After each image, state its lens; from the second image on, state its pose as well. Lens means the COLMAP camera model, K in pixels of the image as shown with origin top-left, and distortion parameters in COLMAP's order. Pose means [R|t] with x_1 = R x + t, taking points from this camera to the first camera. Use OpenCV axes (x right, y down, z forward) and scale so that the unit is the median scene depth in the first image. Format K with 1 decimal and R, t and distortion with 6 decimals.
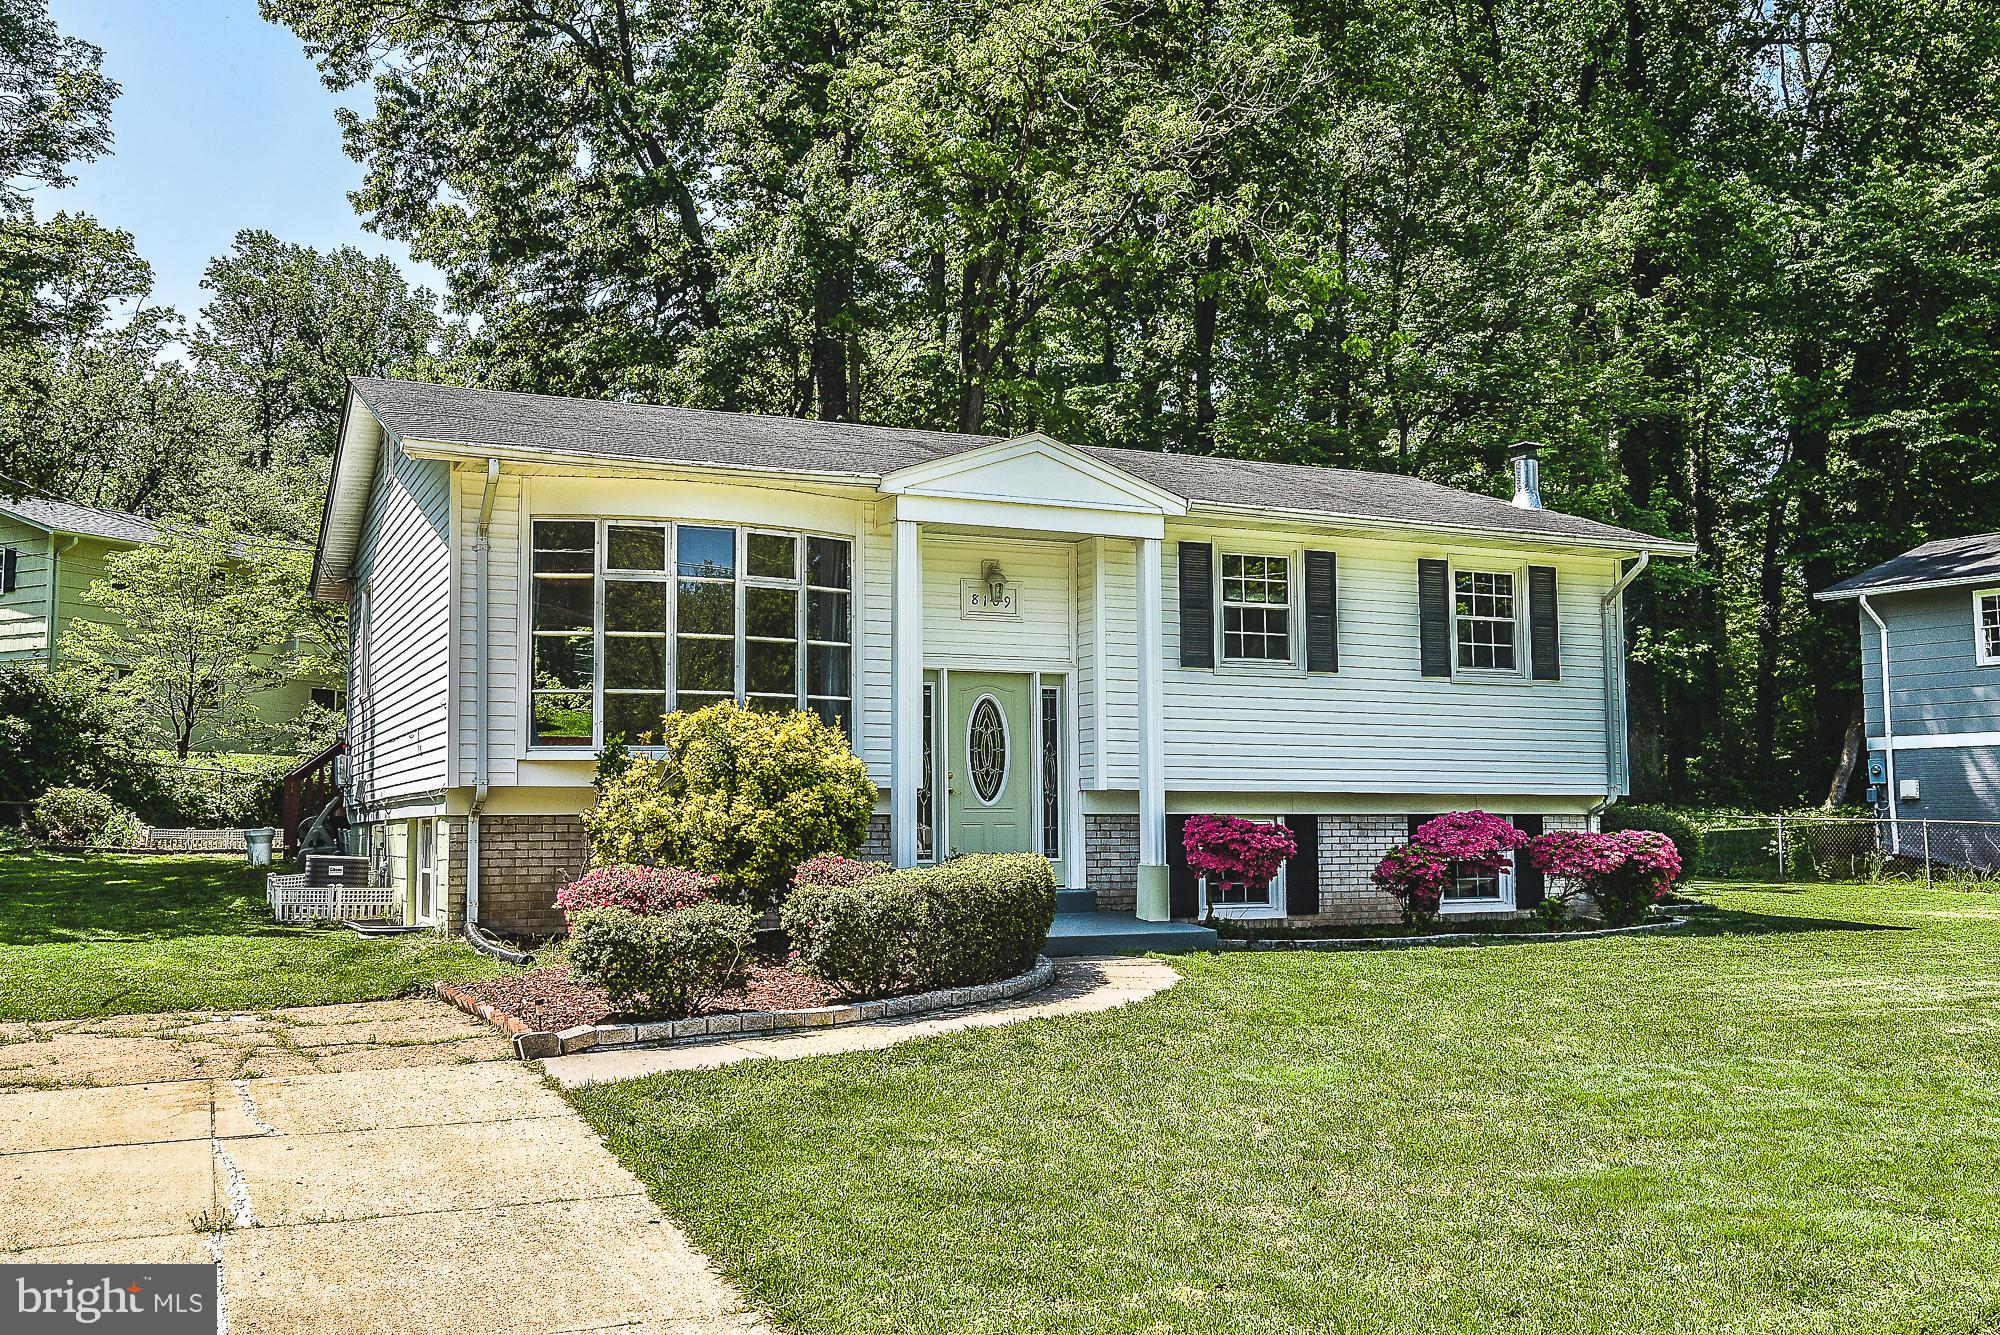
lens RADIAL K [[1878.8, 0, 992.5], [0, 1878.8, 671.6], [0, 0, 1]] dist [0.041943, 0.000000]
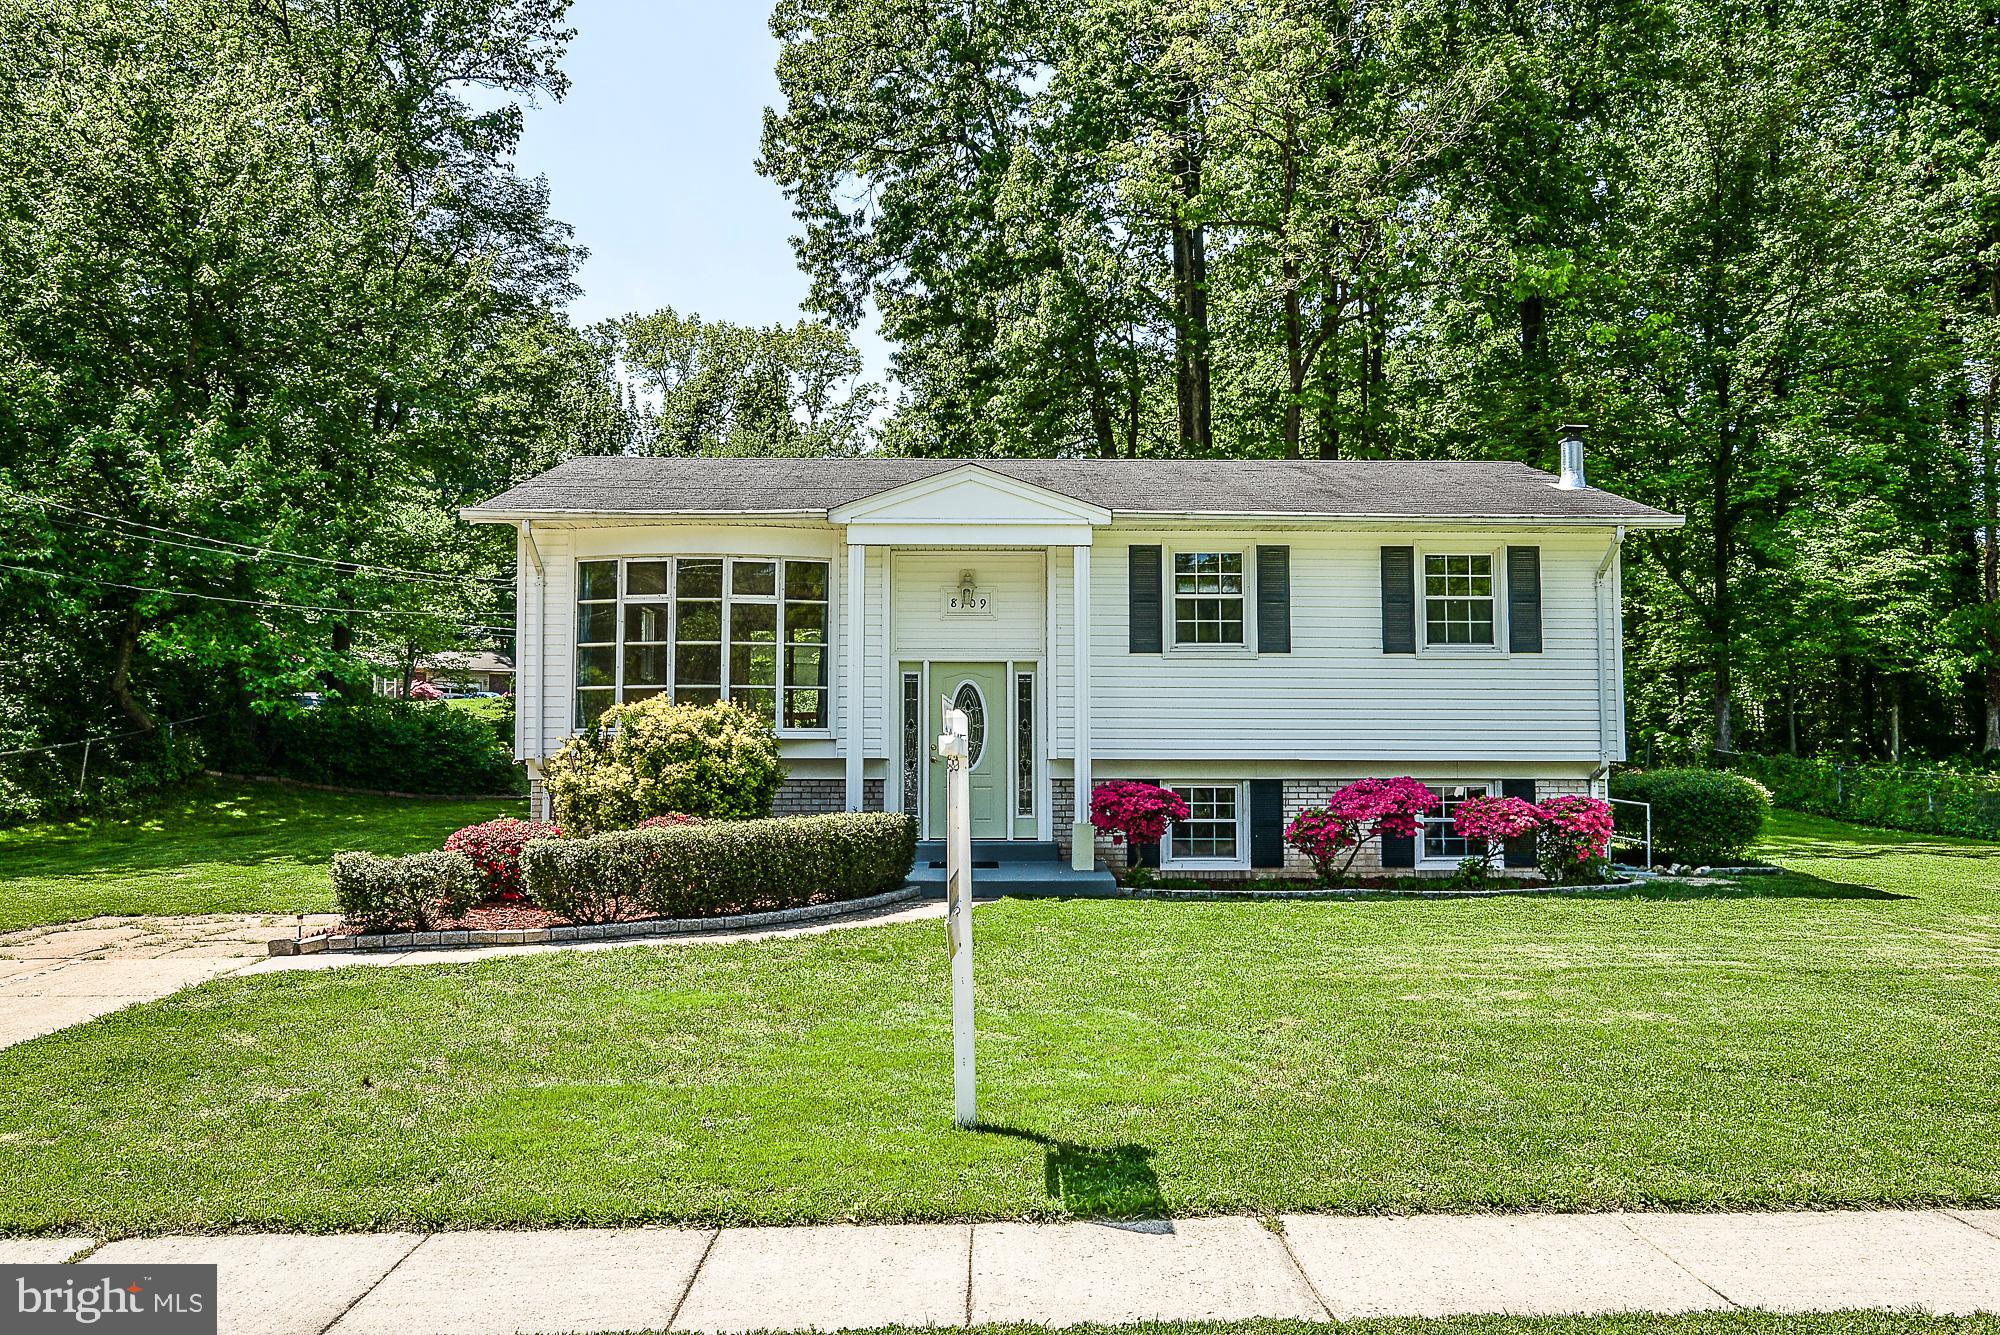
lens RADIAL K [[1589.1, 0, 998.4], [0, 1589.1, 649.4], [0, 0, 1]] dist [0.042961, -0.013454]
pose [[0.918697, -0.028516, -0.393932, 0.405822], [0.030212, 0.999542, -0.001897, -0.005094], [0.393806, -0.010159, 0.919137, 0.059704]]
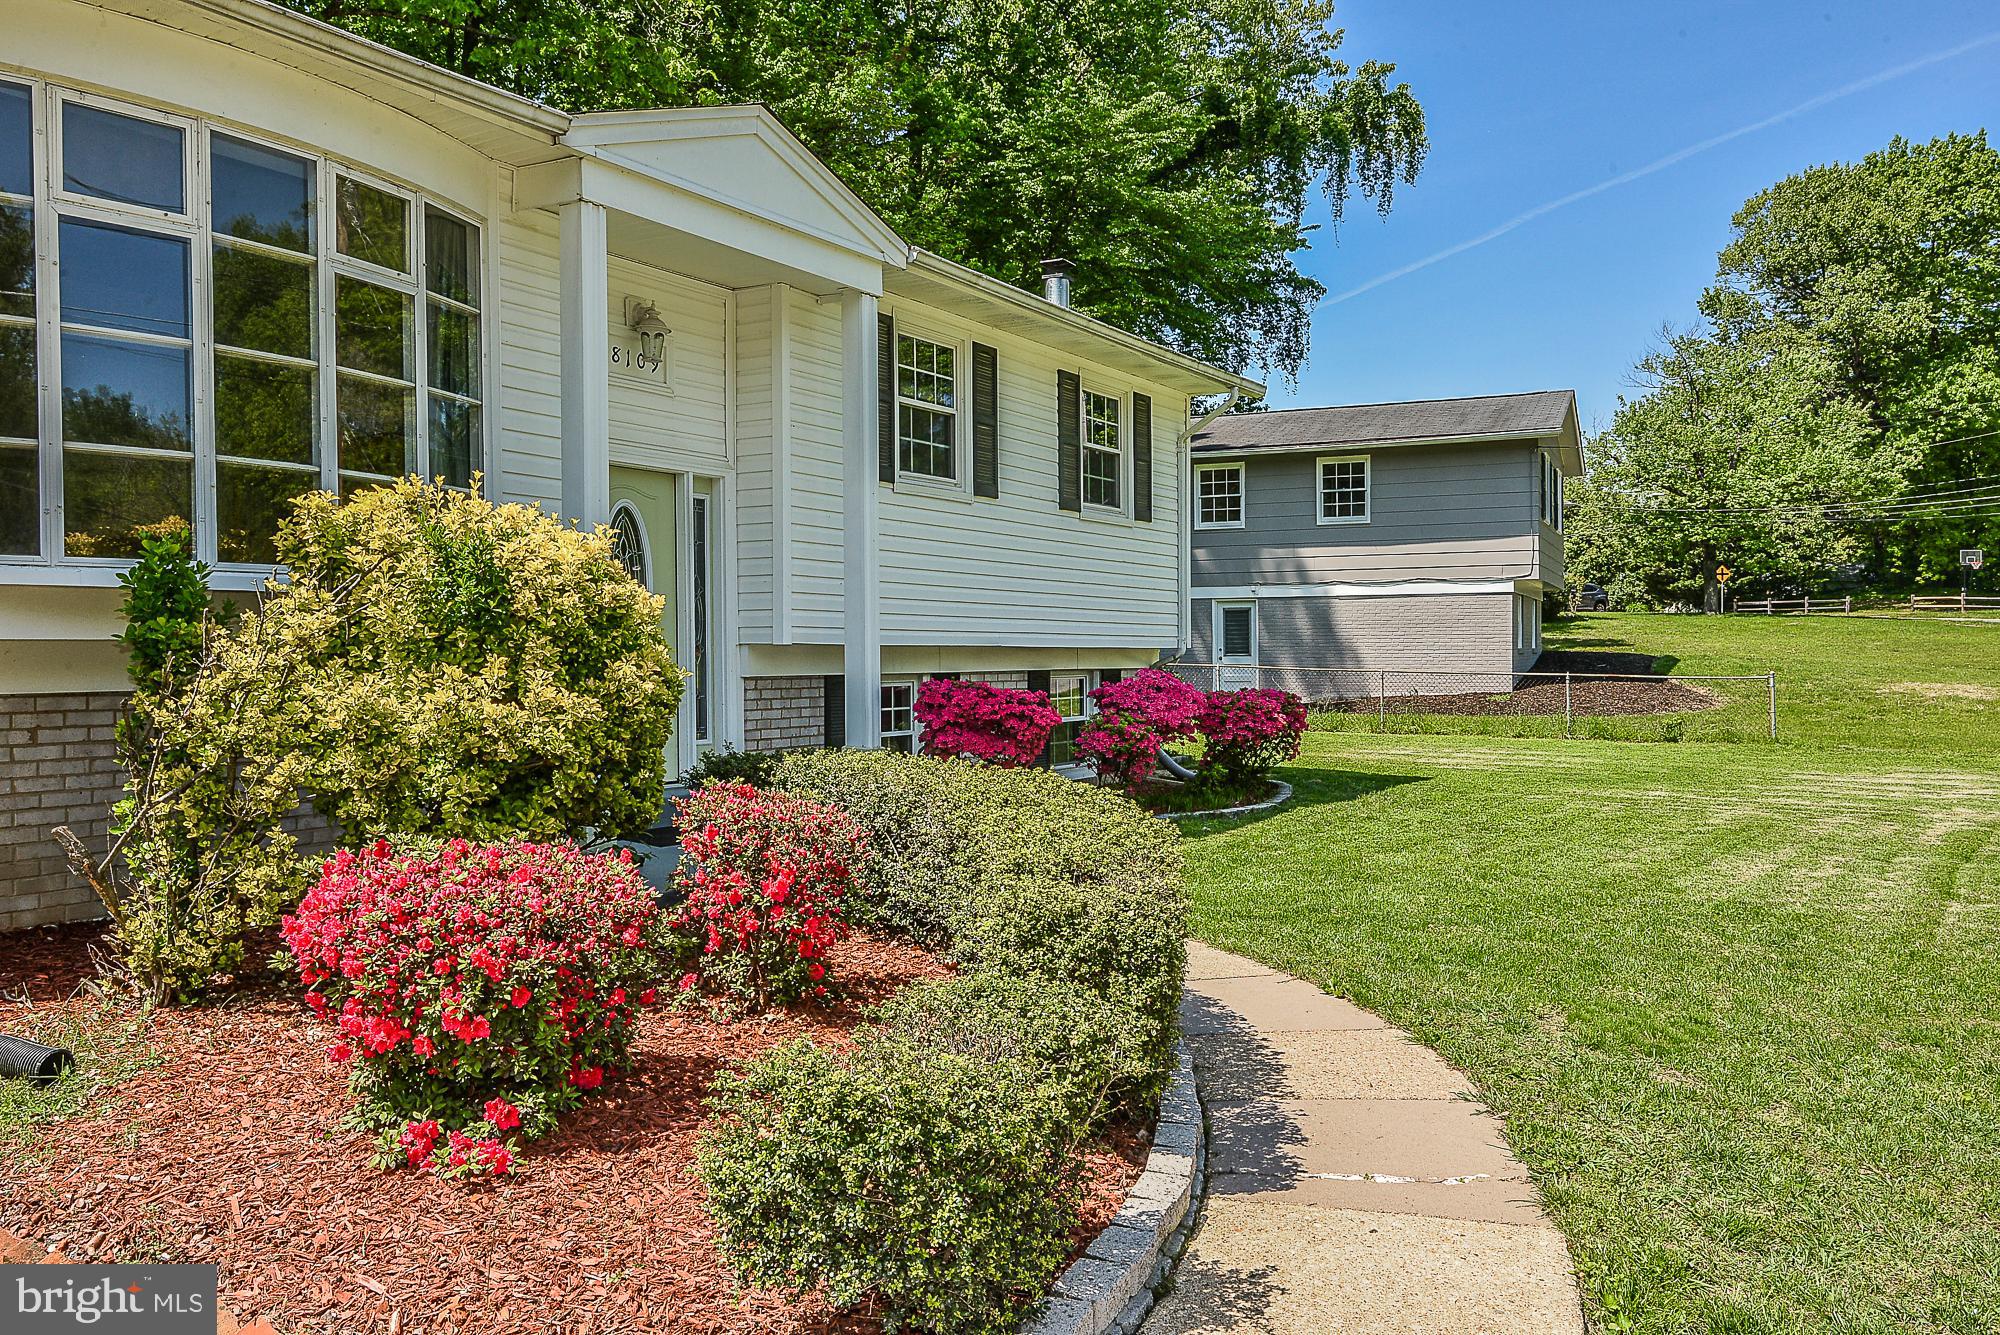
lens RADIAL K [[1589.1, 0, 1010.7], [0, 1589.1, 667.0], [0, 0, 1]] dist [0.042961, -0.013454]
pose [[0.829577, -0.003146, 0.558384, -0.199022], [-0.048779, 0.995753, 0.078081, 0.019427], [-0.556258, -0.092012, 0.825900, 0.432806]]
